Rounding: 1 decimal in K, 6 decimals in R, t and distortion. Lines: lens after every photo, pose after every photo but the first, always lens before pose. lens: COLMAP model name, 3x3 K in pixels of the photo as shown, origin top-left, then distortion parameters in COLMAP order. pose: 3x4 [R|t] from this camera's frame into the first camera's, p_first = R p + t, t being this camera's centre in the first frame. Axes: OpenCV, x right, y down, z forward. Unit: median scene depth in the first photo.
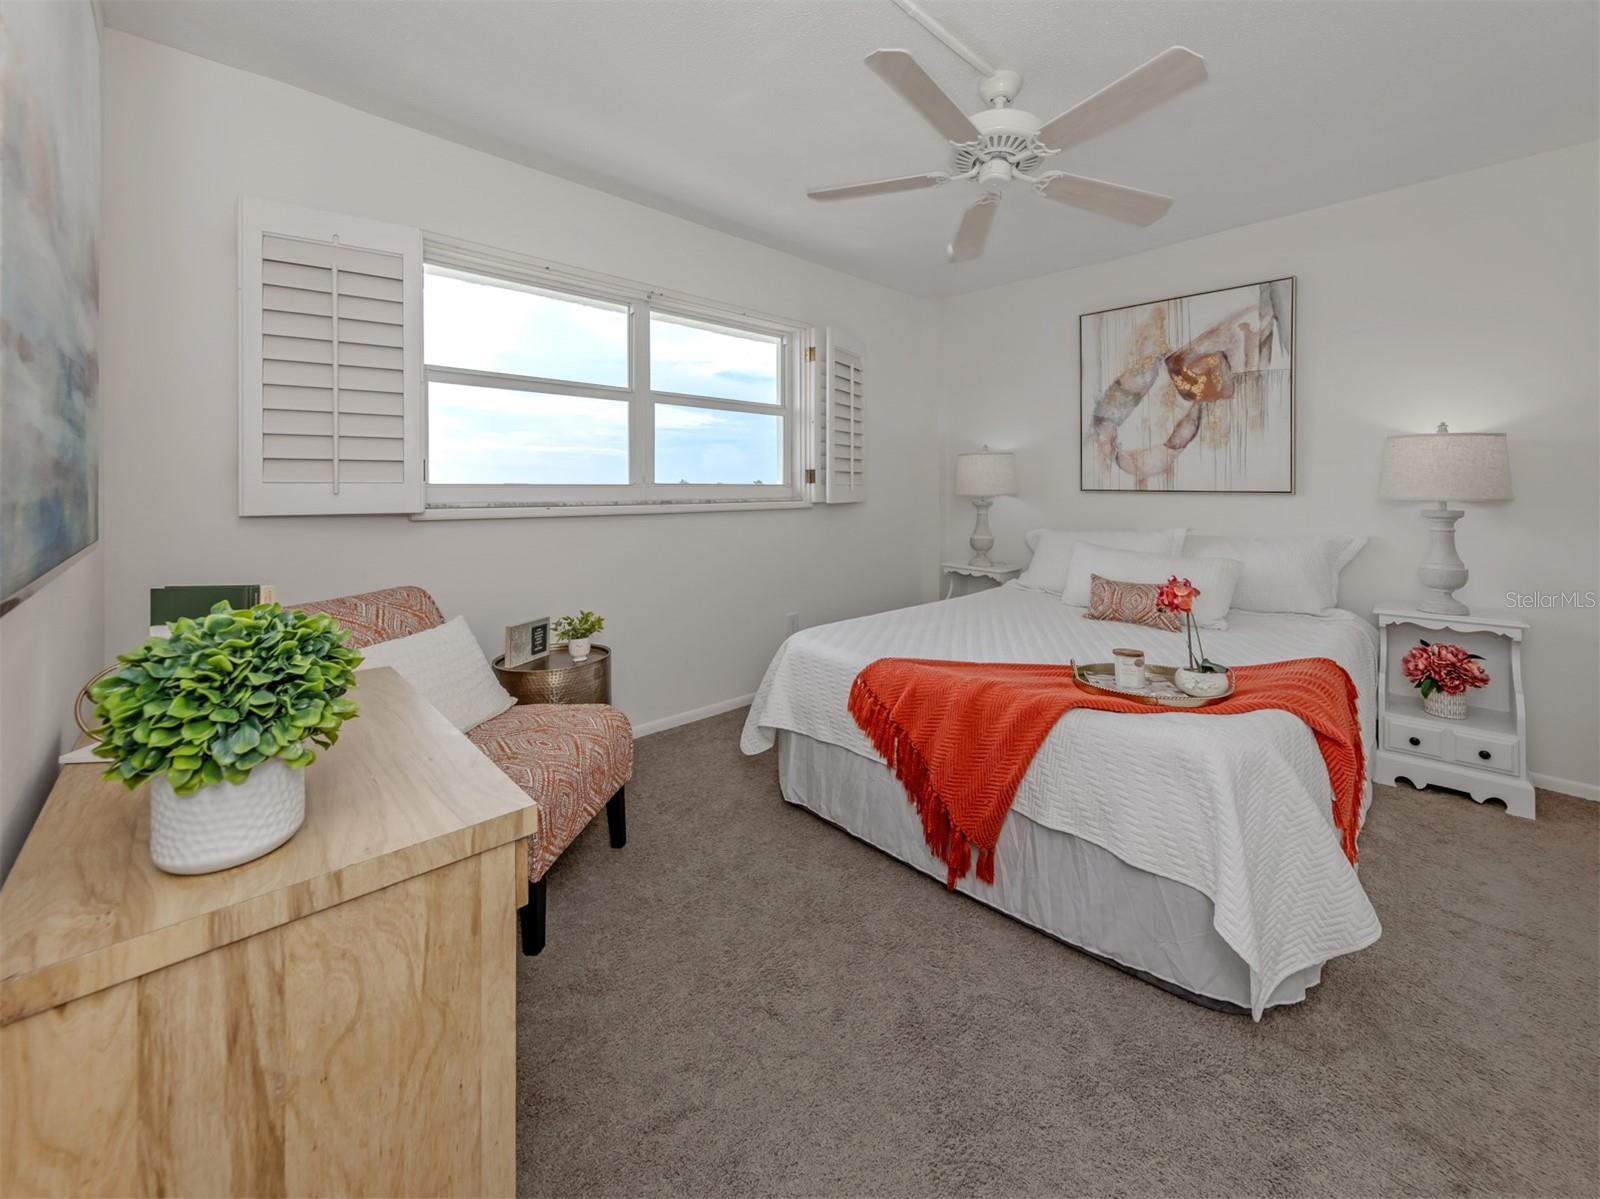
lens RADIAL K [[649.2, 0, 788.5], [0, 649.2, 488.5], [0, 0, 1]] dist [0.003590, -0.000130]
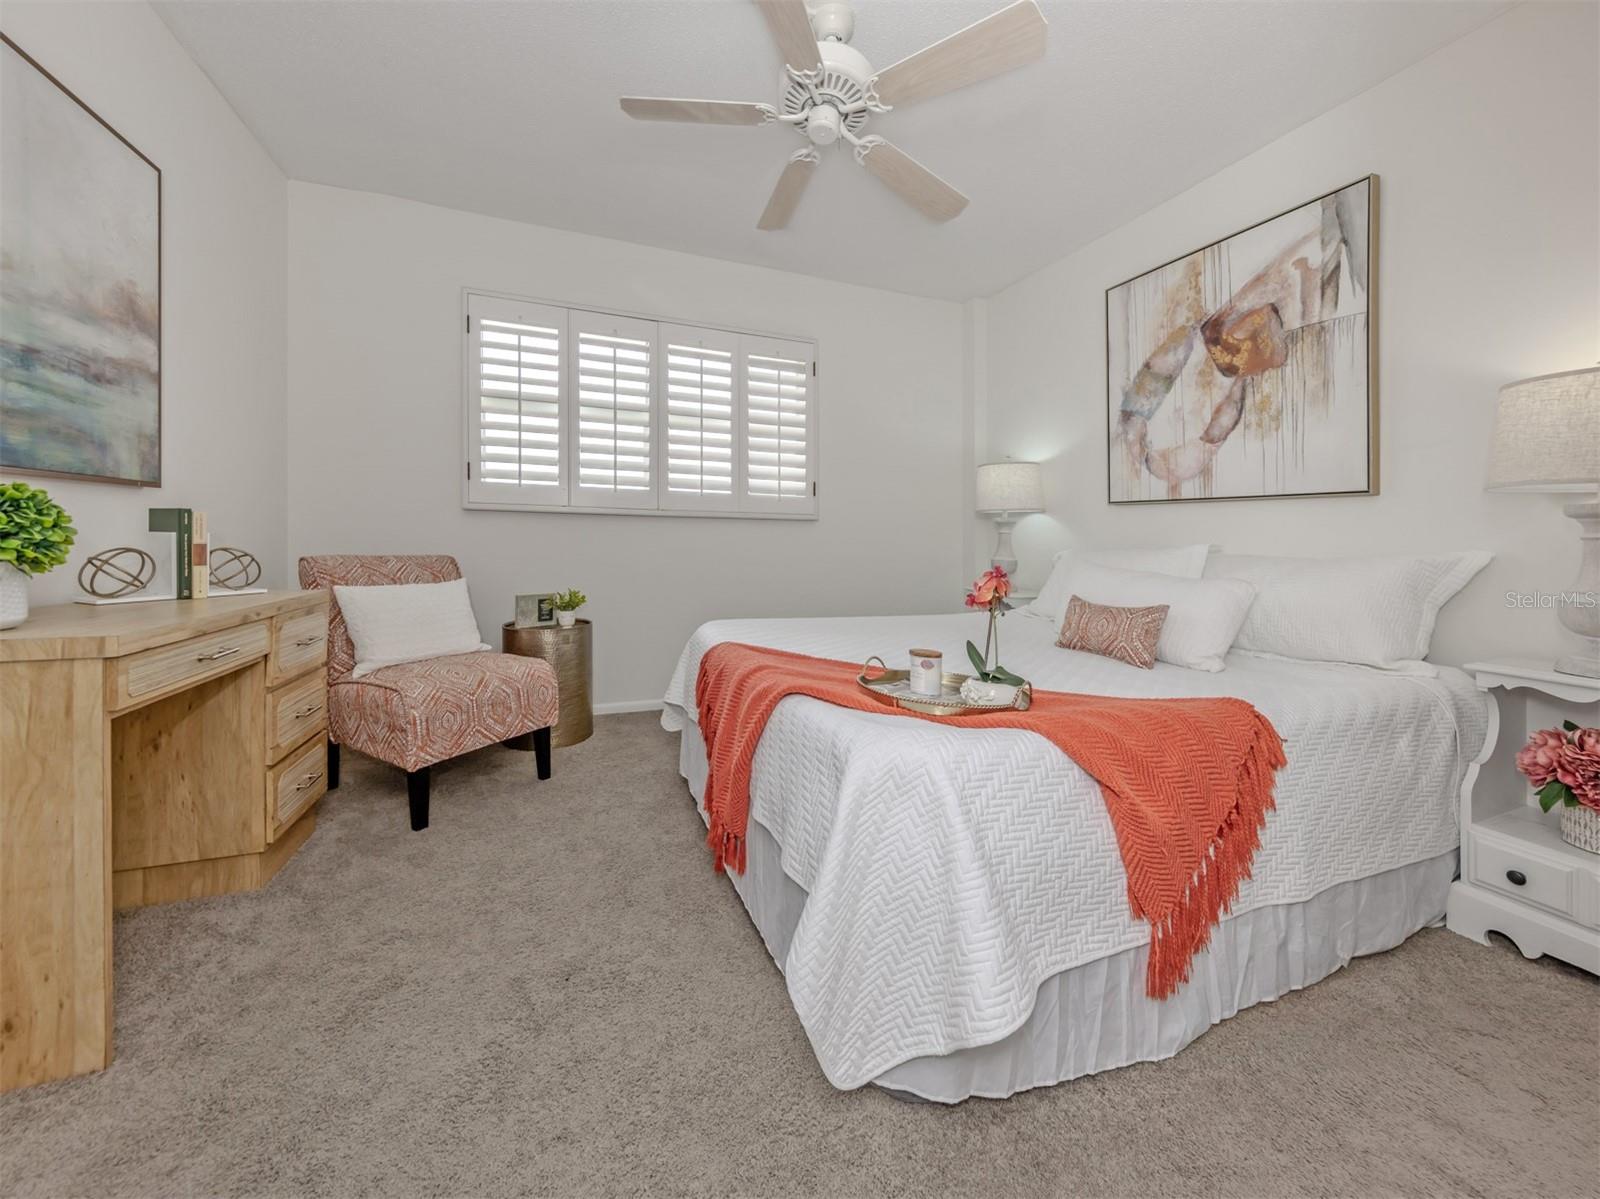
lens RADIAL K [[593.5, 0, 761.1], [0, 593.5, 539.8], [0, 0, 1]] dist [0.008270, -0.002323]
pose [[0.904741, 0.036876, -0.424363, 0.433547], [-0.038998, 0.999232, 0.003687, 0.075294], [0.424174, 0.013214, 0.905484, 0.144403]]
